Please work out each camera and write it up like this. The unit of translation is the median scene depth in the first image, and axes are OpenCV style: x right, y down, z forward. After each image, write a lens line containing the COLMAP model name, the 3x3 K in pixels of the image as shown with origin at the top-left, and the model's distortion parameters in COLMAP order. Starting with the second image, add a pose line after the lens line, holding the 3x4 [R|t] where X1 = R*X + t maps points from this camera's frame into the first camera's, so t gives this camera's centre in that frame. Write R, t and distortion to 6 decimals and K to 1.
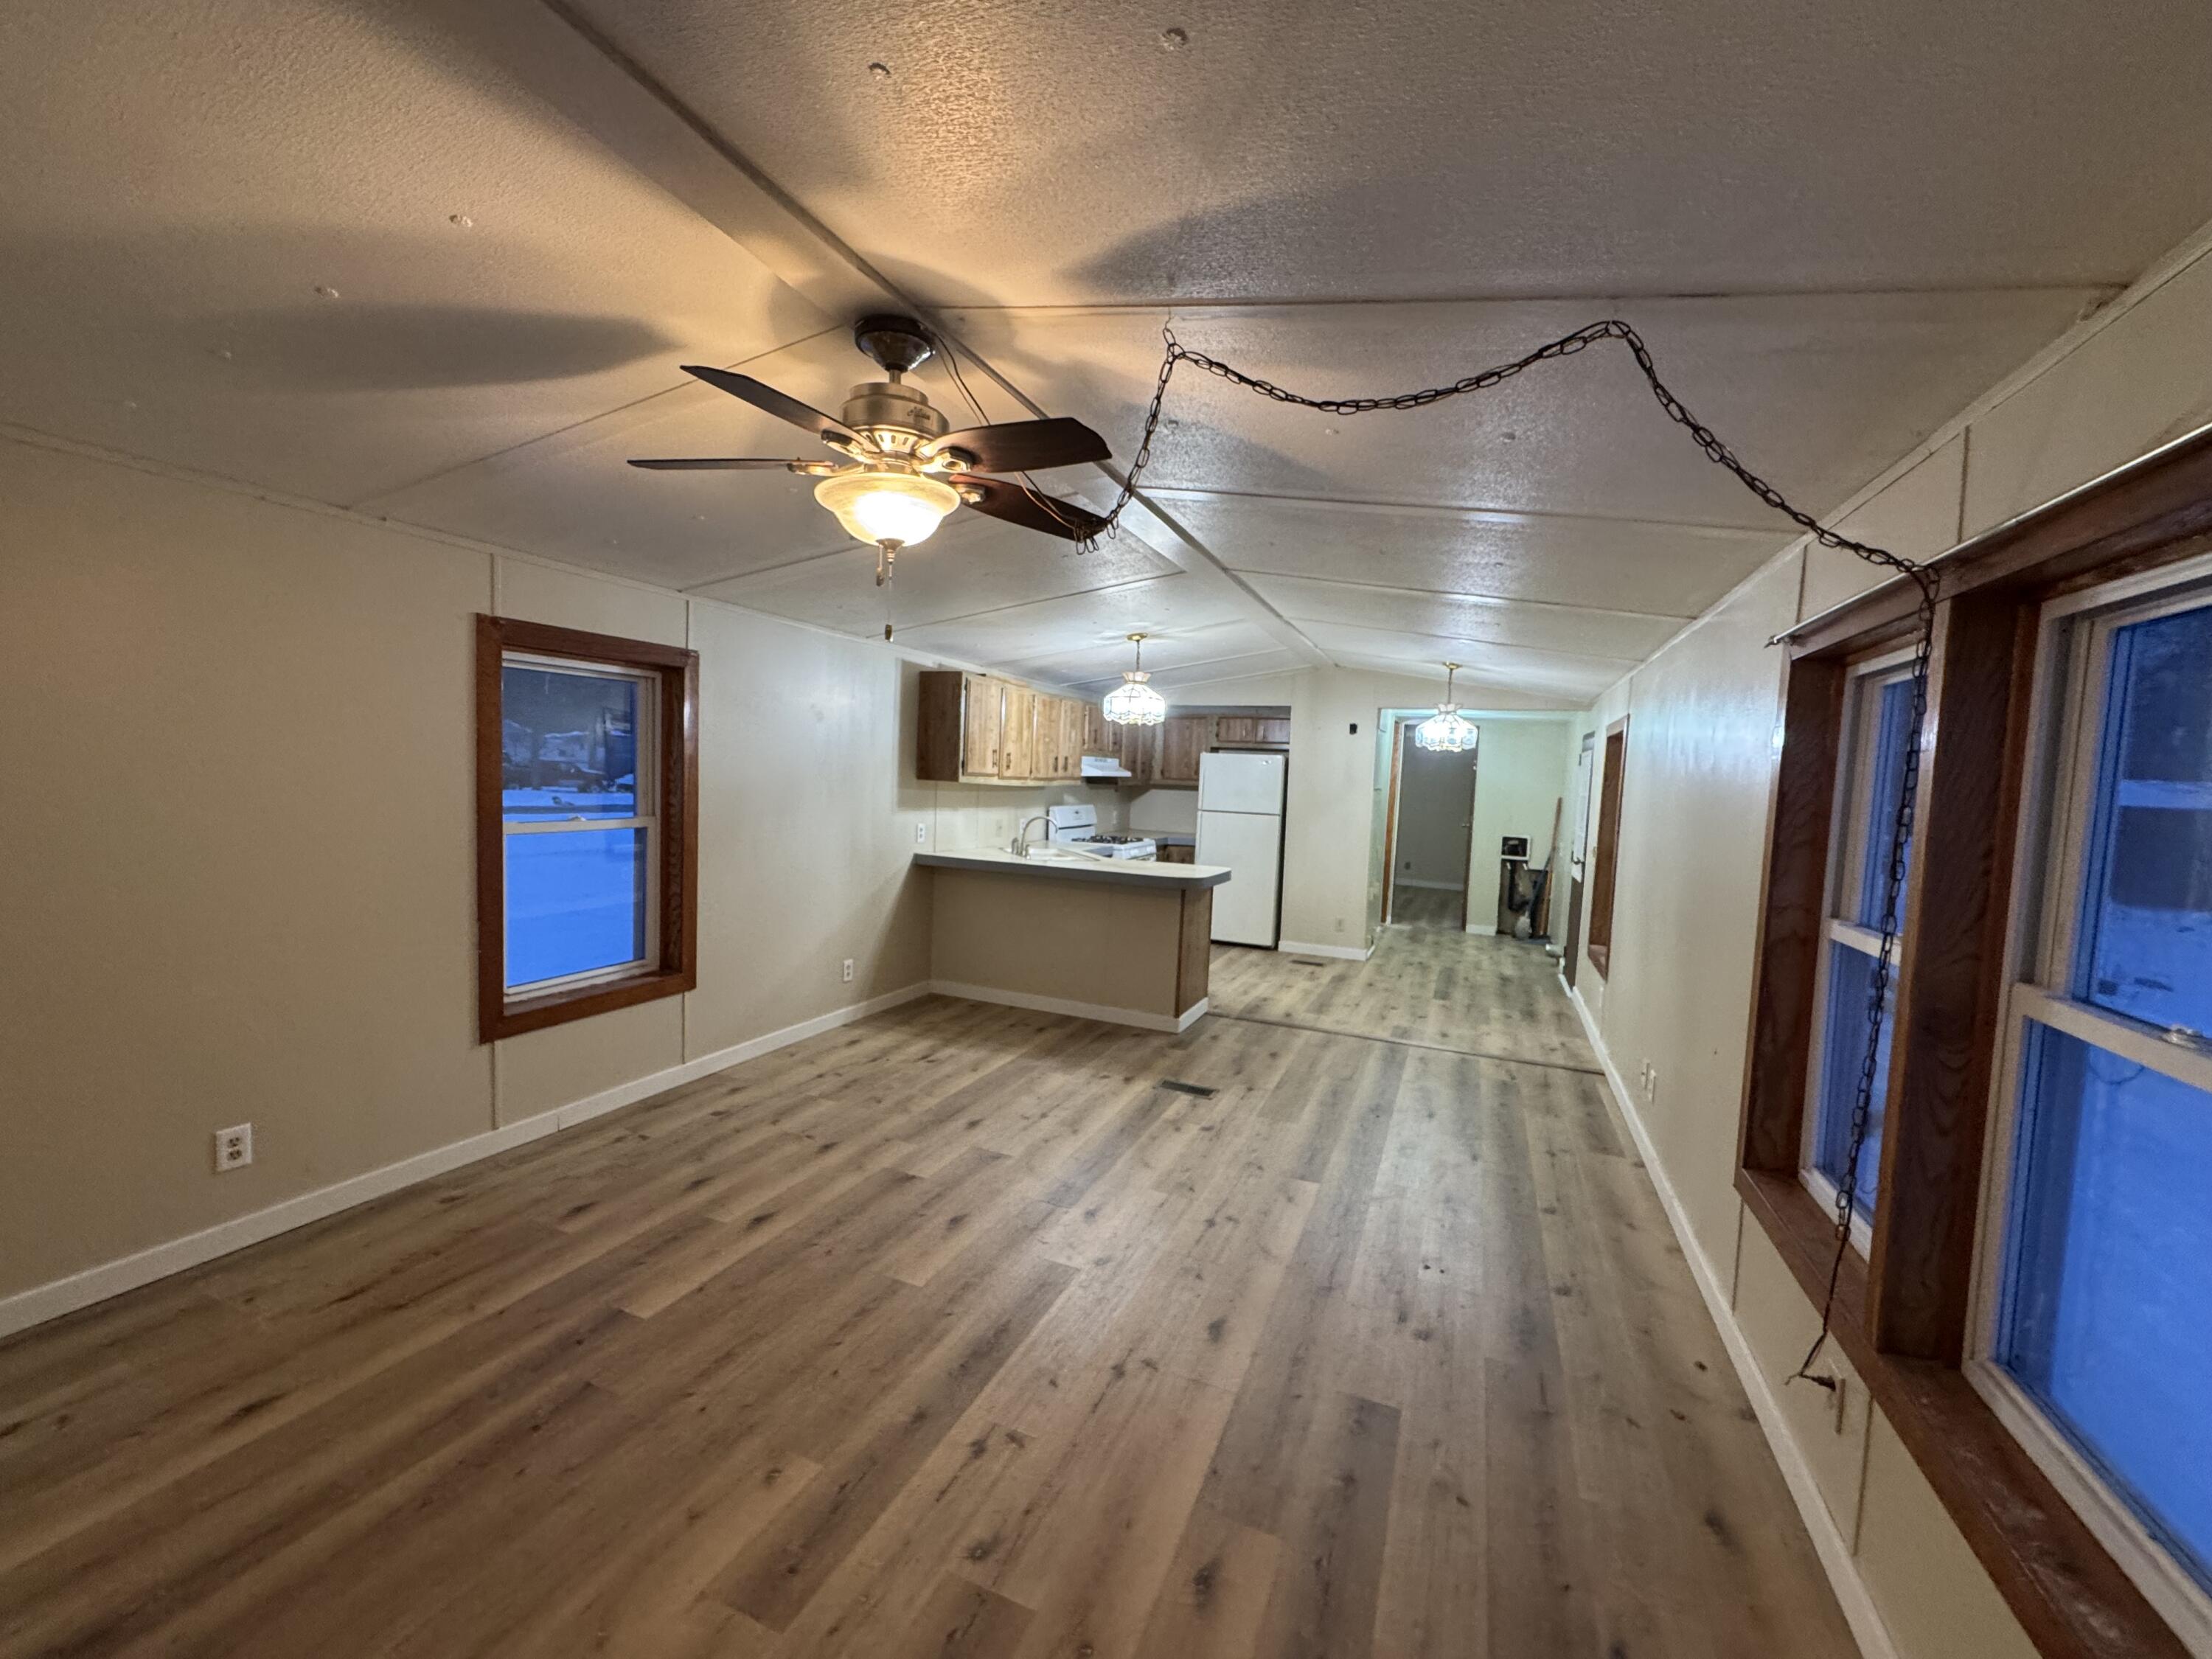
lens RADIAL K [[880.1, 0, 1099.1], [0, 880.1, 829.1], [0, 0, 1]] dist [0.003526, 0.001356]
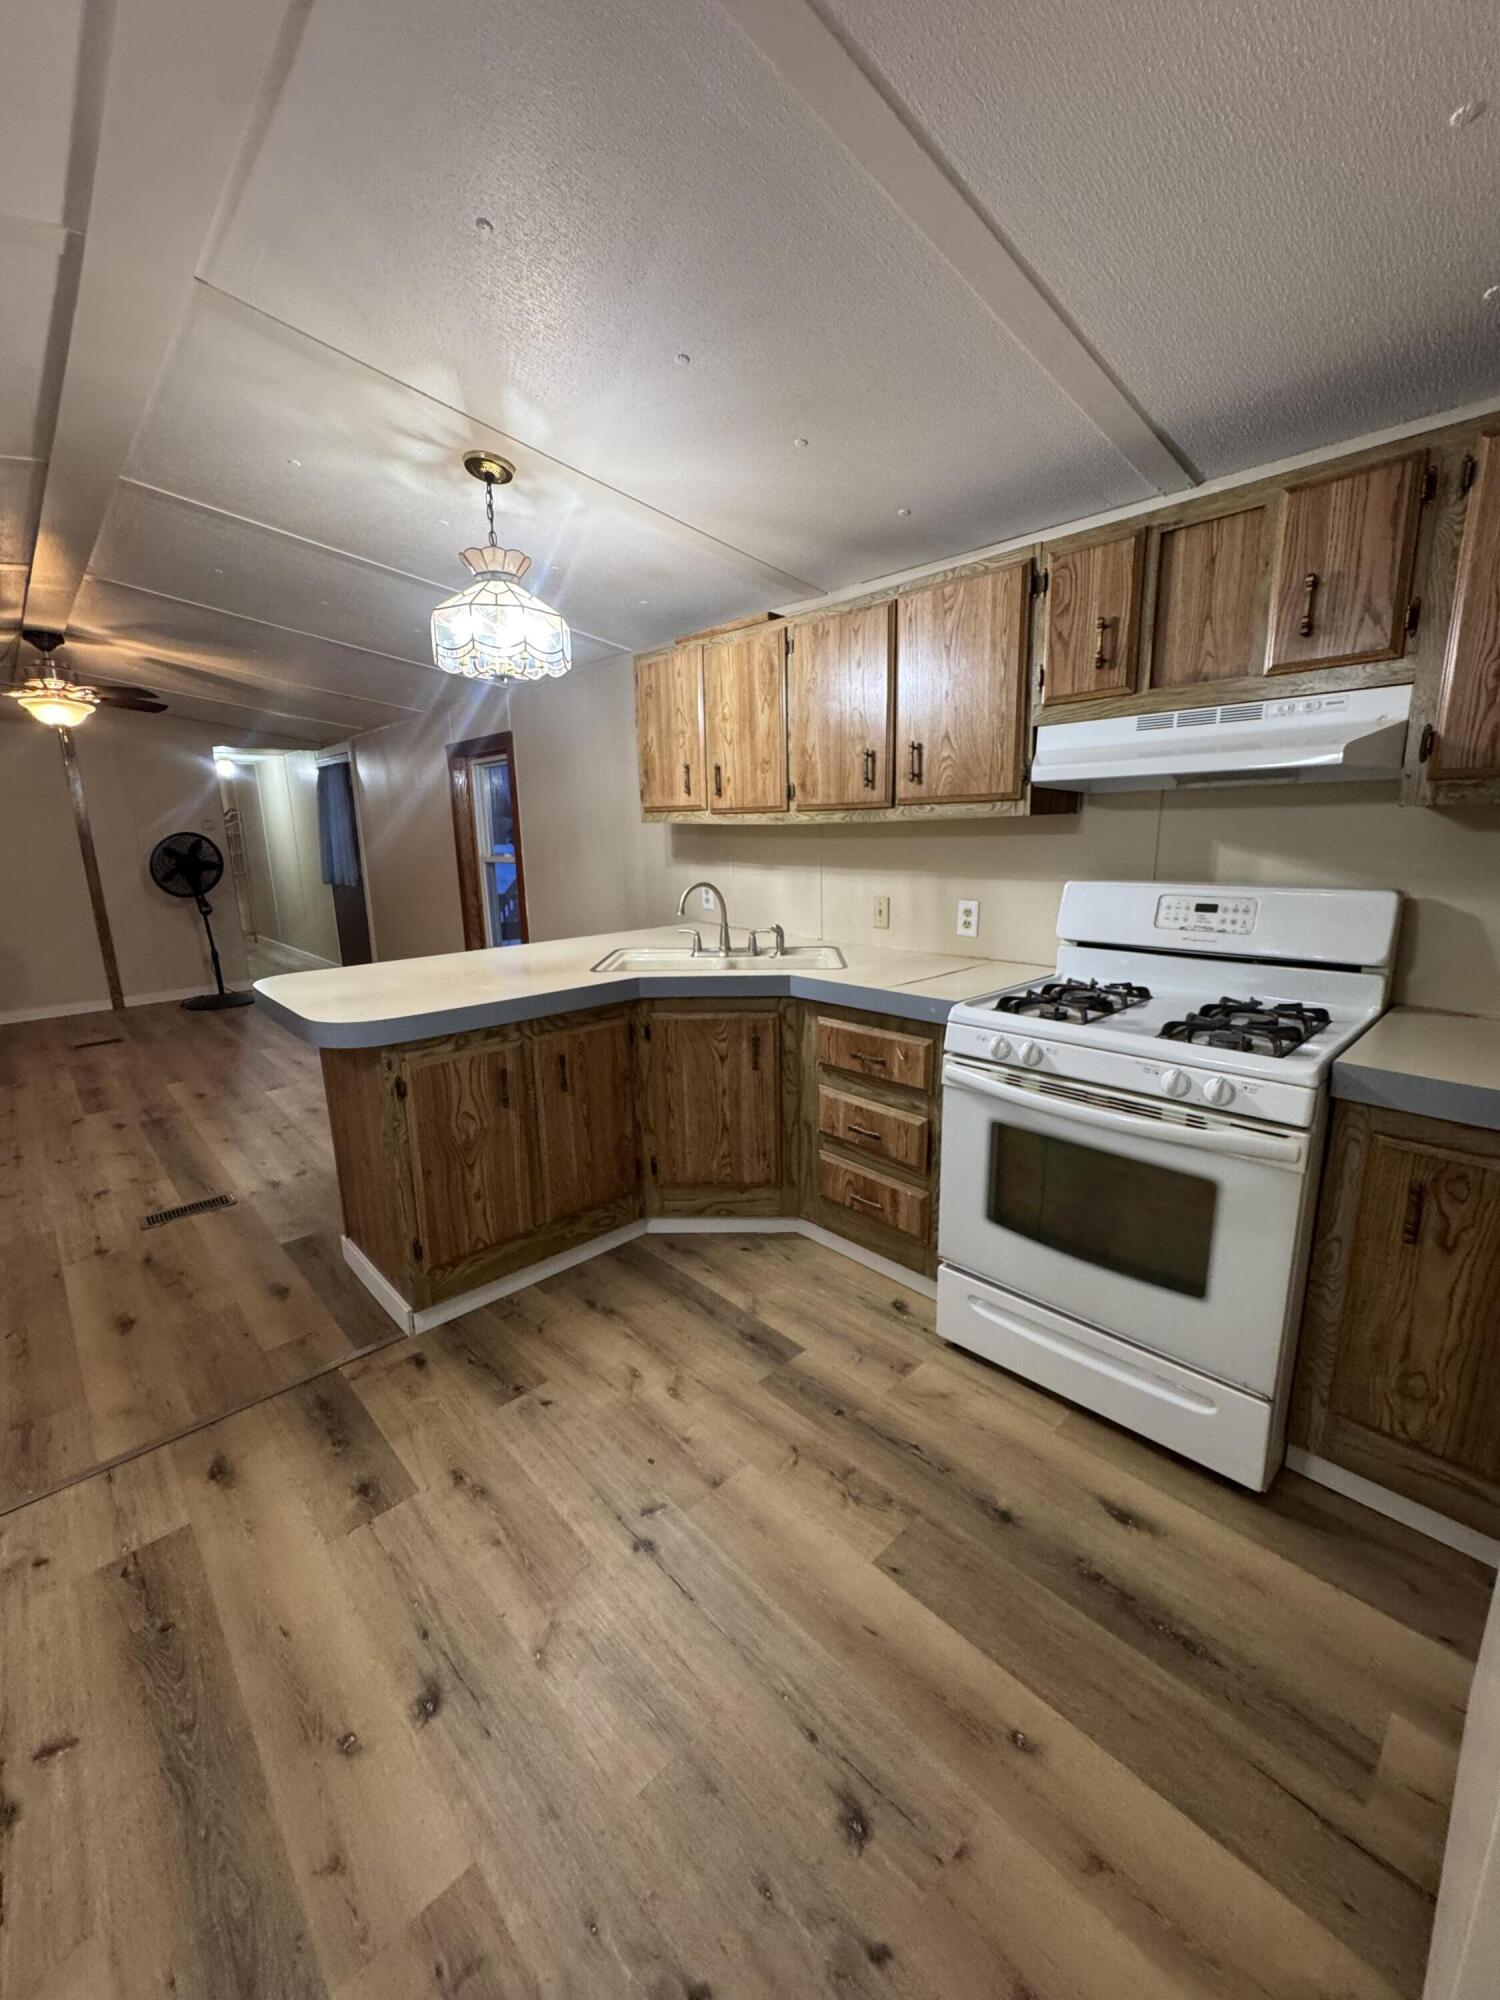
lens RADIAL K [[795.8, 0, 742.4], [0, 795.8, 995.1], [0, 0, 1]] dist [0.003526, 0.001356]
pose [[-0.403656, 0.157912, -0.901180, 0.598111], [-0.054473, 0.979097, 0.195965, -0.071111], [0.913288, 0.128192, -0.386616, 1.990001]]
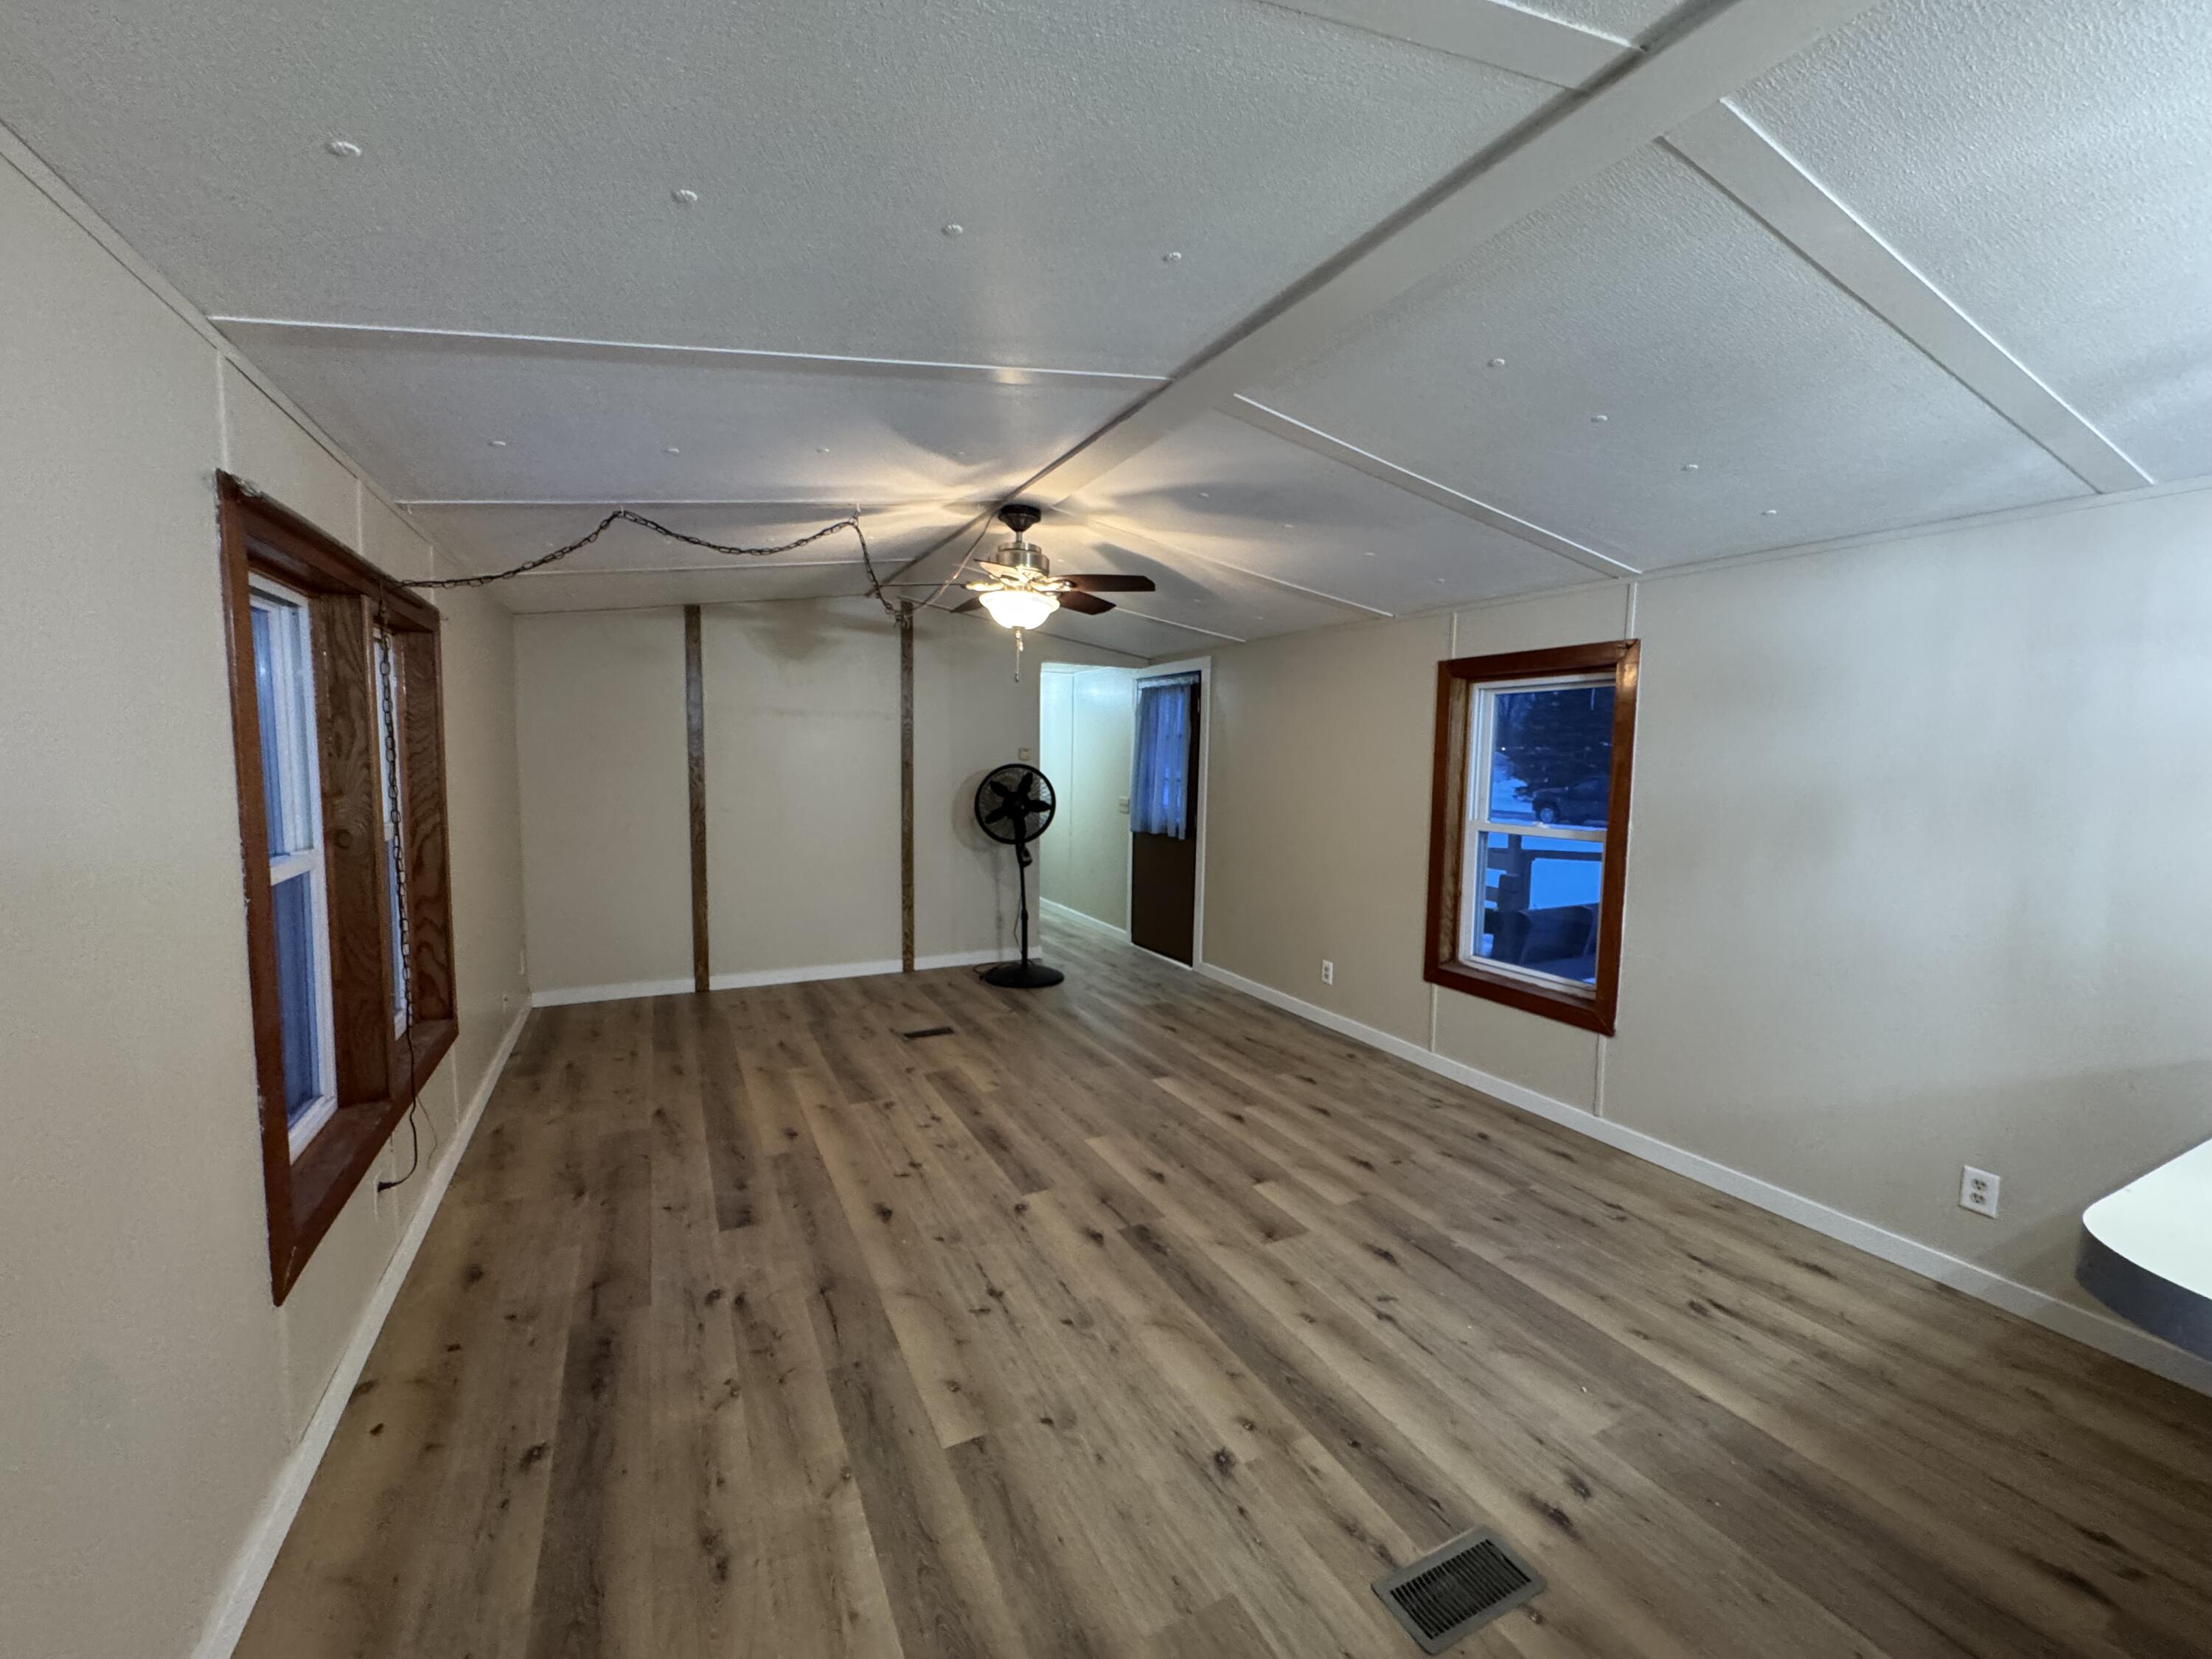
lens RADIAL K [[880.1, 0, 1102.5], [0, 880.1, 836.1], [0, 0, 1]] dist [0.003526, 0.001356]
pose [[-0.637349, 0.016067, -0.770408, 0.562813], [-0.095448, 0.990437, 0.099618, -0.053834], [0.764641, 0.137026, -0.629720, 1.256074]]
